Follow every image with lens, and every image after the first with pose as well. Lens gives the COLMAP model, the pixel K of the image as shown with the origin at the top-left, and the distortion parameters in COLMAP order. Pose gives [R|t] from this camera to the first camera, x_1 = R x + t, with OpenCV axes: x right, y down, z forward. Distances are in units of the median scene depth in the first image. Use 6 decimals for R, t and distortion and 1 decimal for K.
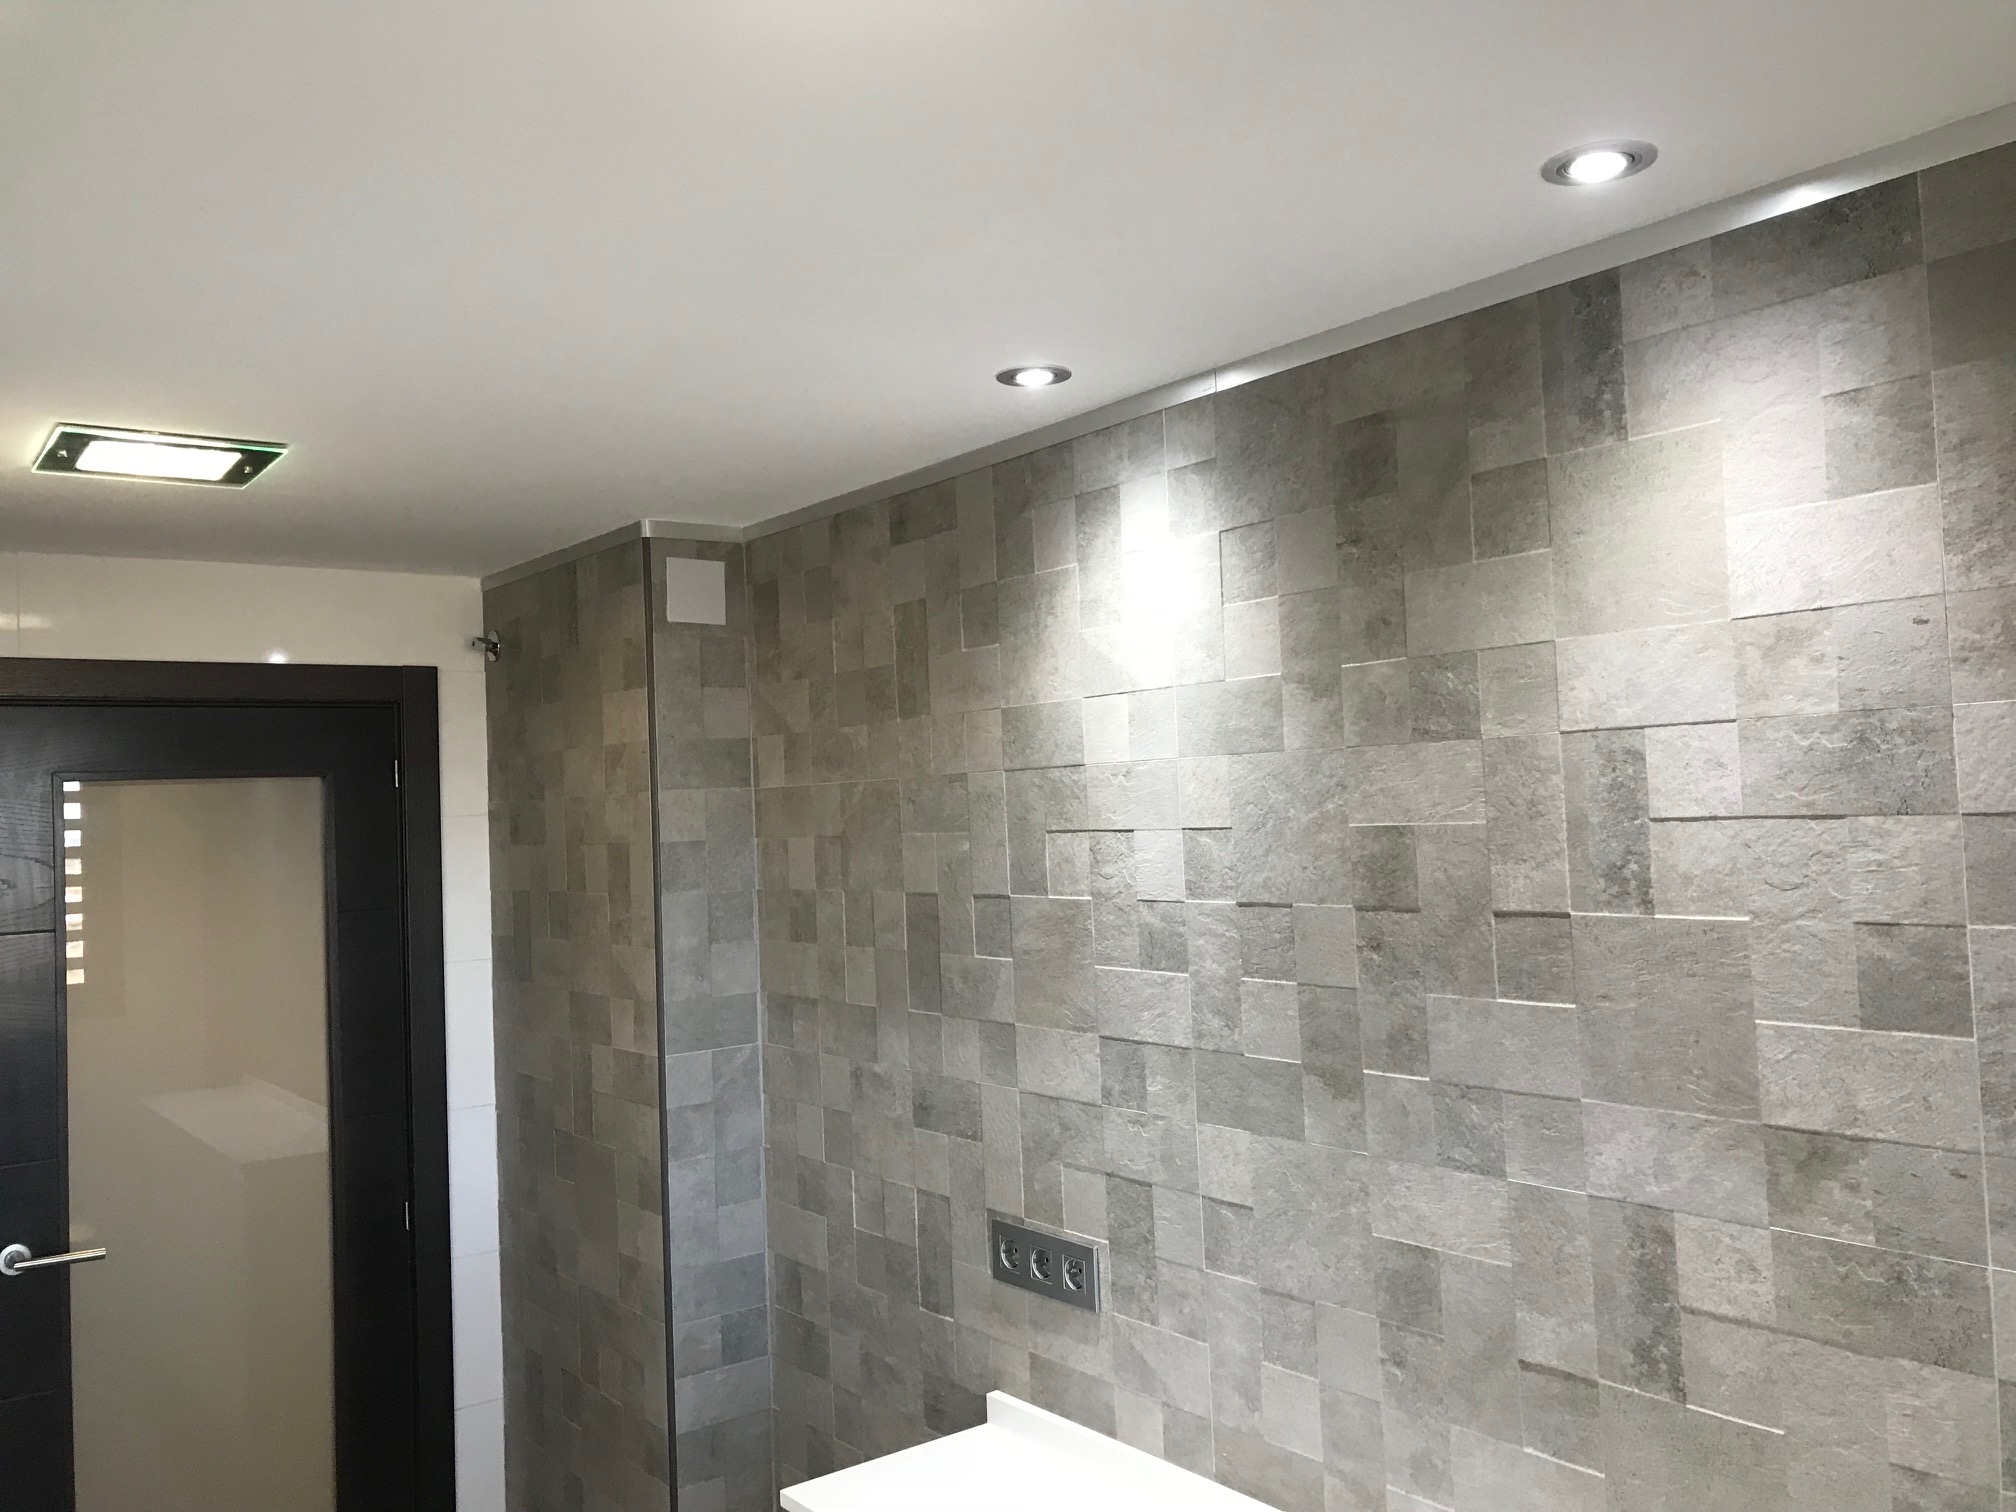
lens RADIAL K [[1675.7, 0, 994.8], [0, 1675.7, 756.7], [0, 0, 1]] dist [0.107876, -0.254722]
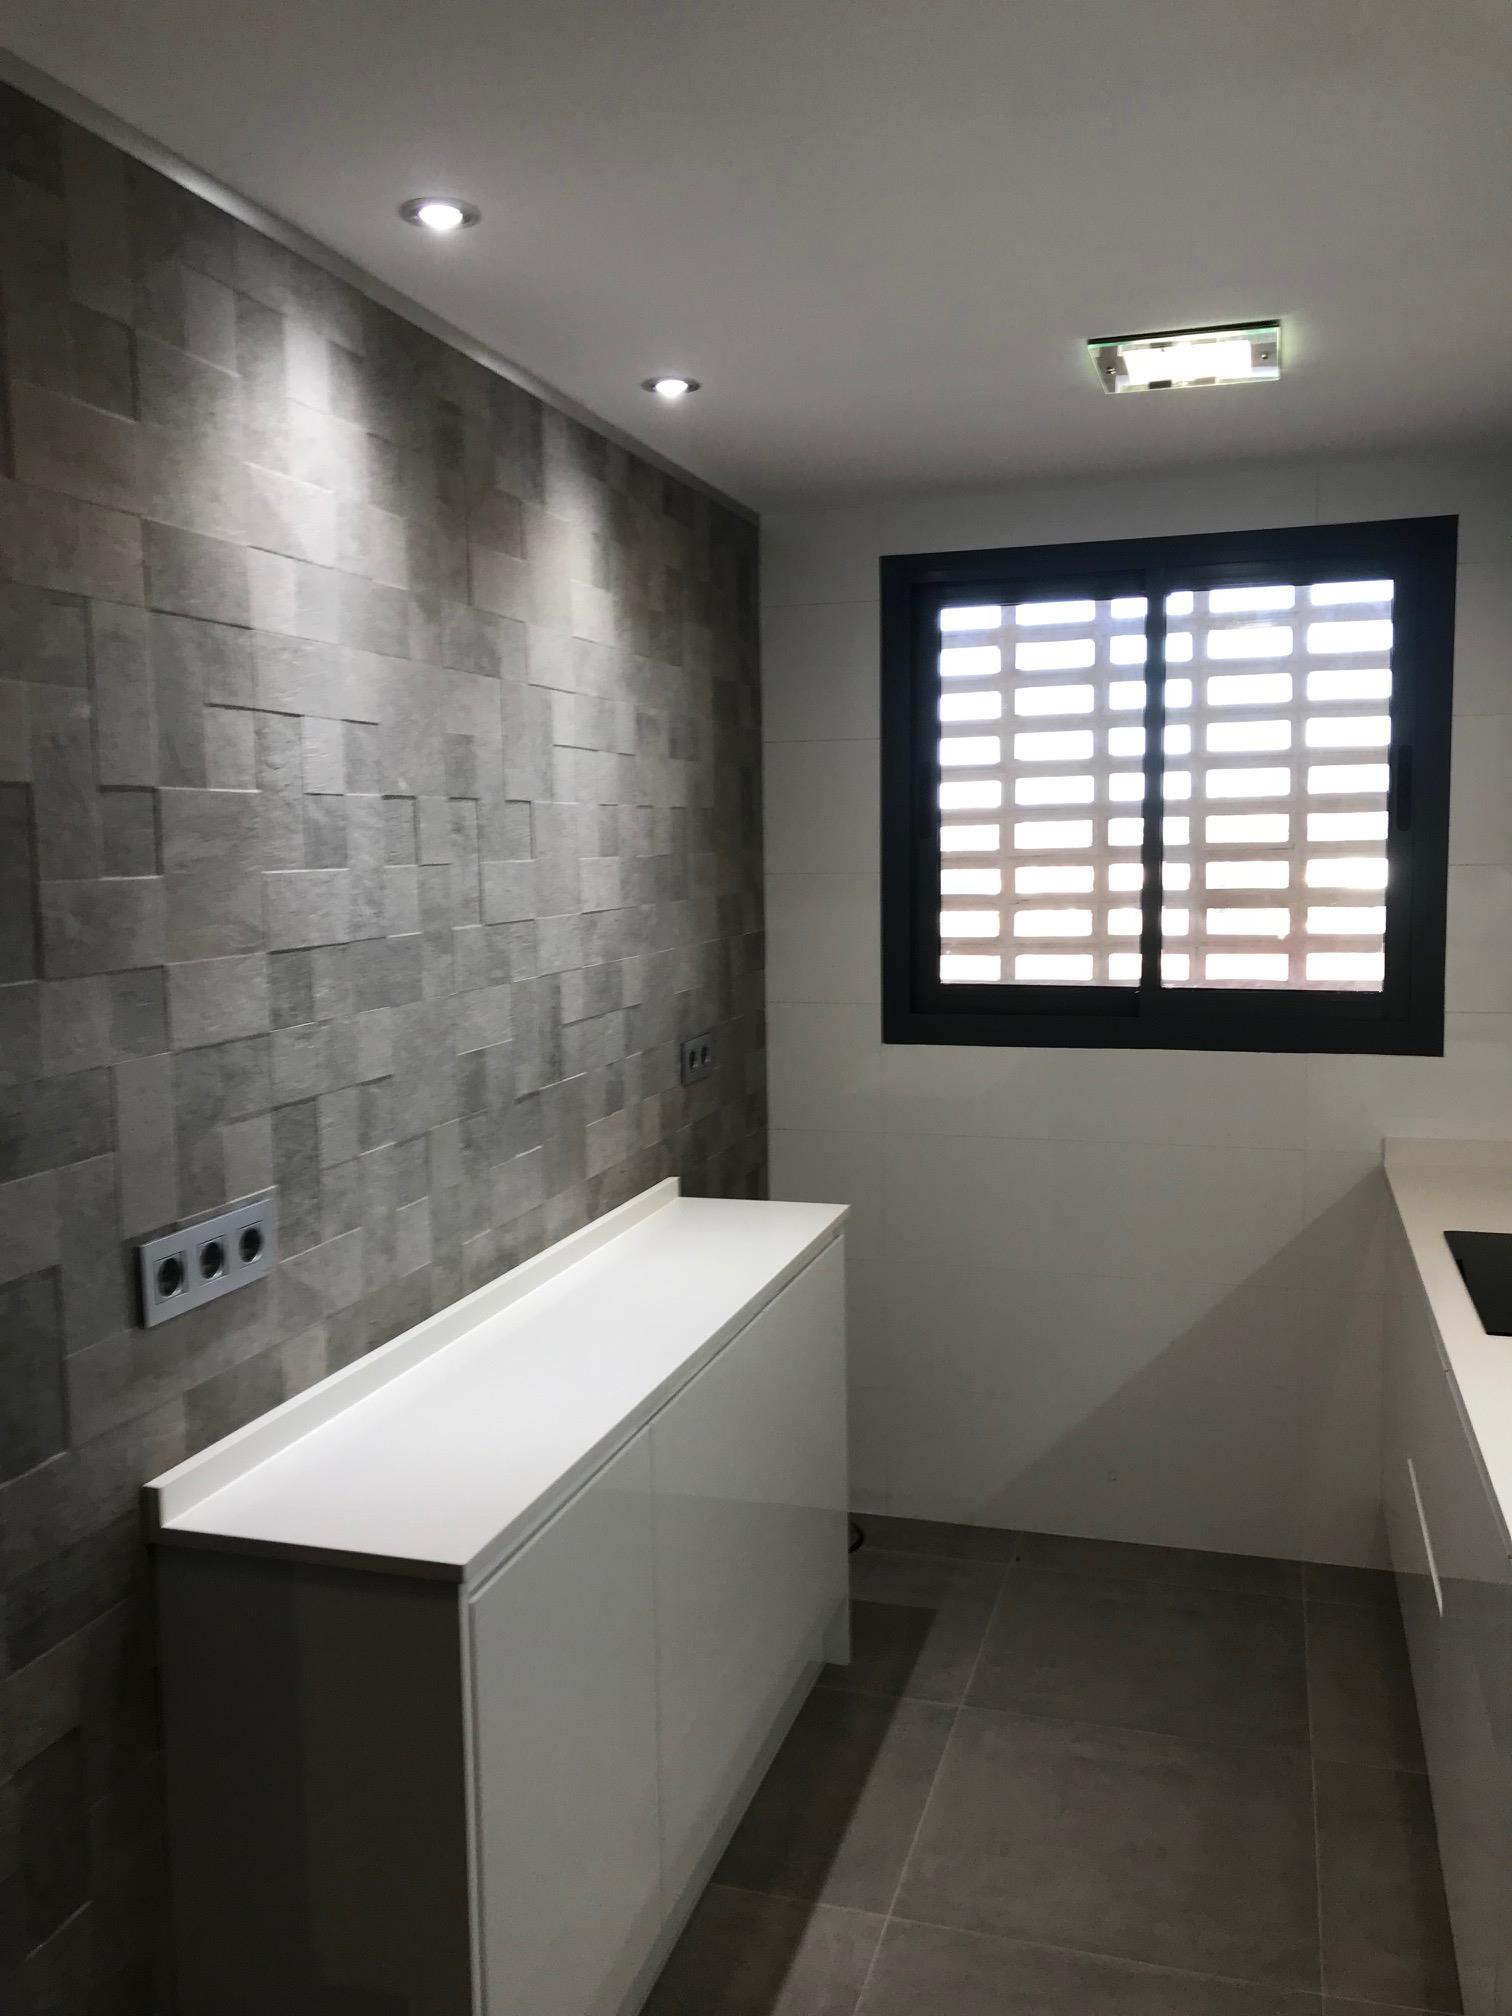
lens RADIAL K [[1663.3, 0, 770.2], [0, 1663.3, 1007.1], [0, 0, 1]] dist [0.029709, -0.020147]
pose [[-0.596562, -0.036198, 0.801750, -0.772853], [0.012175, 0.998459, 0.054139, 0.150906], [-0.802475, 0.042059, -0.595202, 1.300773]]
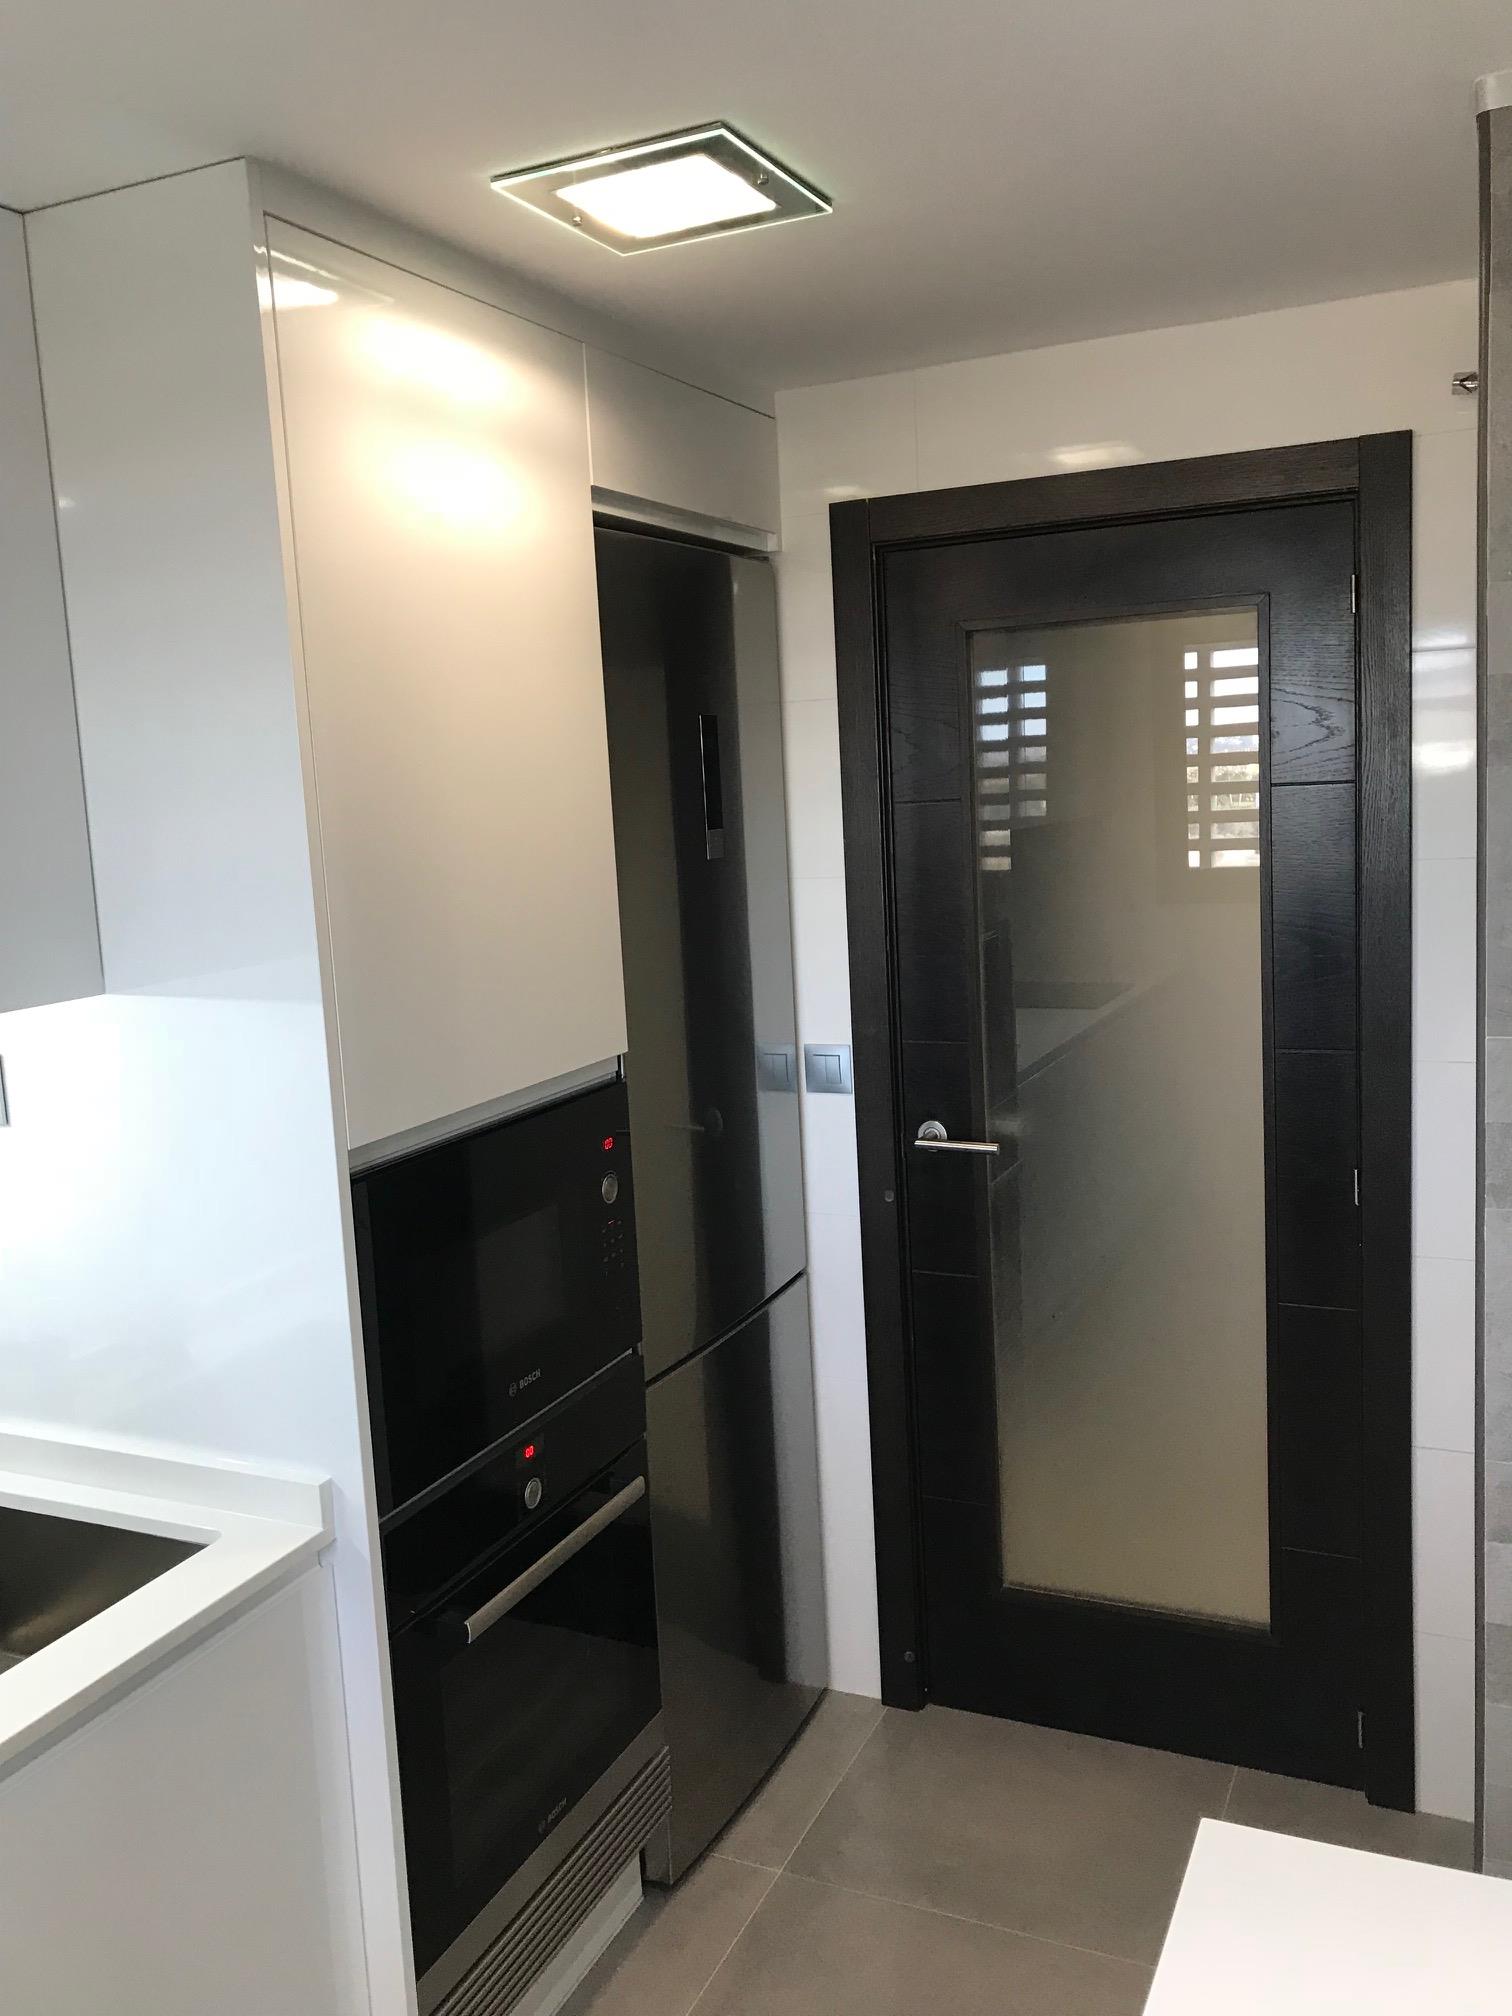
lens RADIAL K [[1663.3, 0, 755.2], [0, 1663.3, 997.0], [0, 0, 1]] dist [0.010543, 0.000499]
pose [[0.481736, 0.128673, -0.866818, 0.247301], [0.063000, 0.981516, 0.180711, 0.052316], [0.874049, -0.141664, 0.464725, 0.648057]]
